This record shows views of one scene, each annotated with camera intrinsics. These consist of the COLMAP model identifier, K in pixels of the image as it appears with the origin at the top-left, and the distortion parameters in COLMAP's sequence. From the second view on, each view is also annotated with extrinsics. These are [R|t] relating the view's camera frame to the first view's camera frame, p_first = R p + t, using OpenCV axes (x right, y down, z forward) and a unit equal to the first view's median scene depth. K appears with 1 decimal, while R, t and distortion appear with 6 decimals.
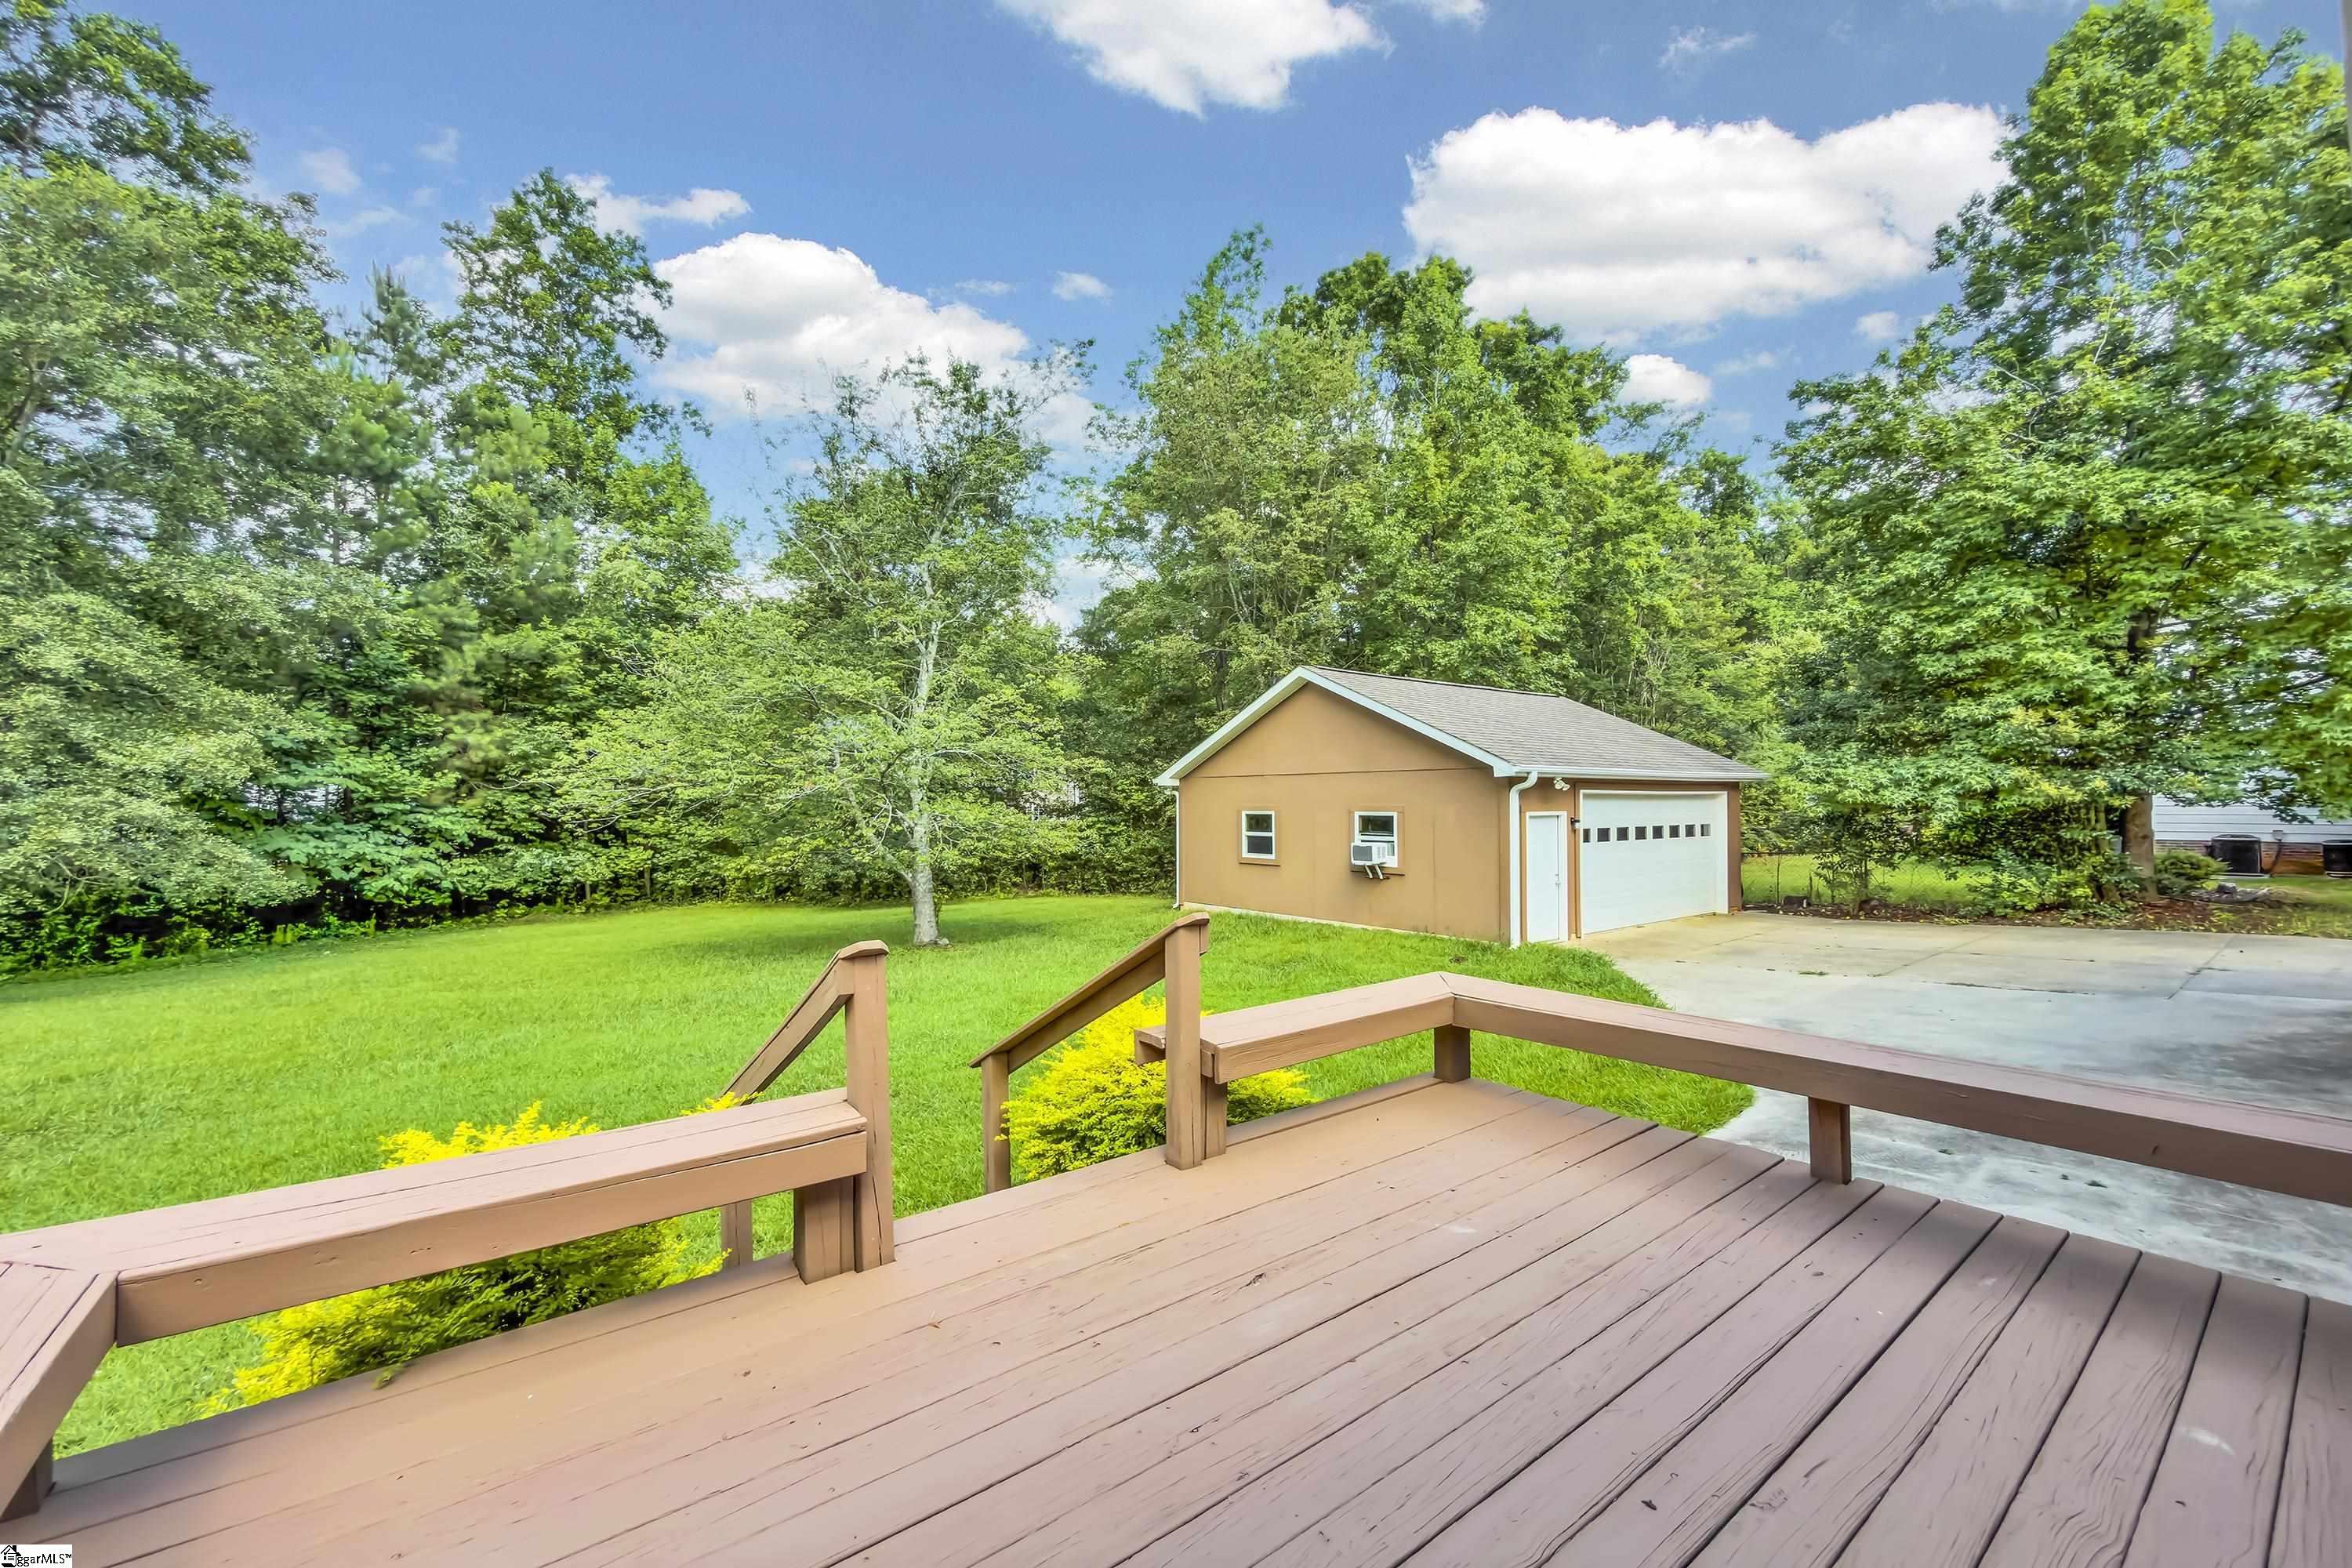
lens RADIAL K [[943.7, 0, 1174.7], [0, 943.7, 793.1], [0, 0, 1]] dist [0.001593, 0.000570]
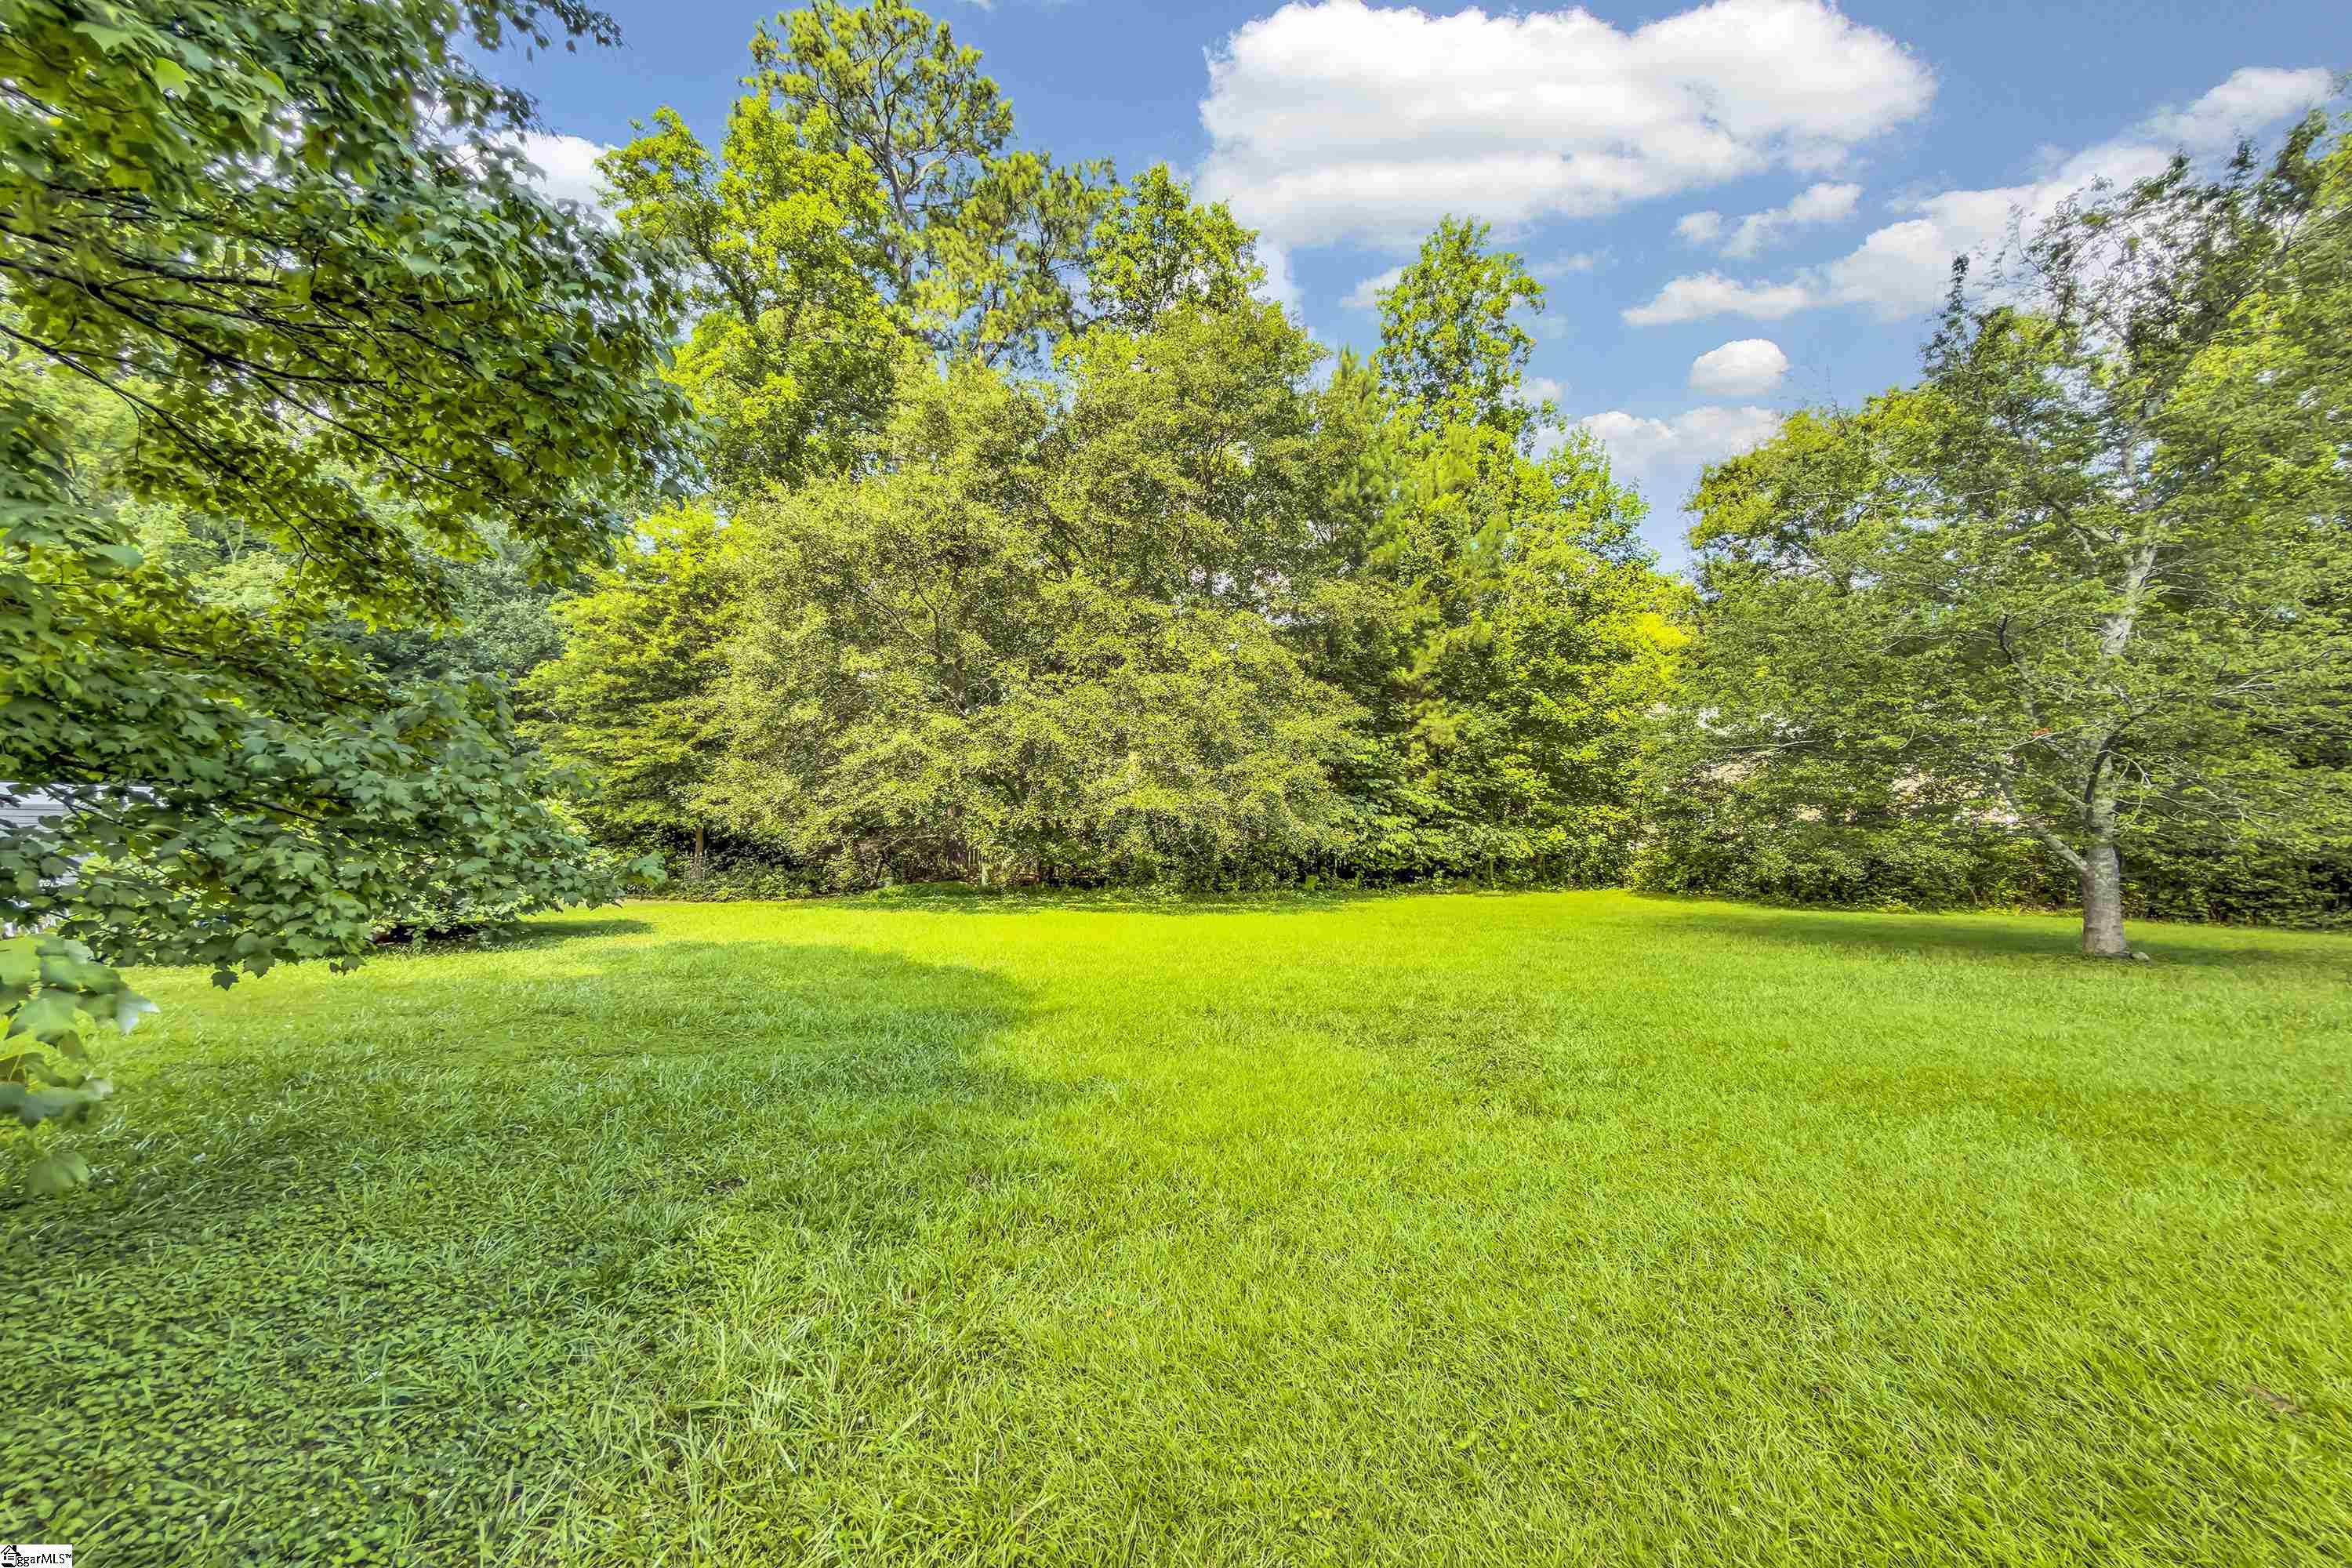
lens RADIAL K [[943.7, 0, 1174.7], [0, 943.7, 793.1], [0, 0, 1]] dist [0.001593, 0.000570]
pose [[0.753620, 0.013059, -0.657181, -0.325018], [-0.018819, 0.999821, -0.001714, 0.044580], [0.657041, 0.013659, 0.753731, -0.064387]]
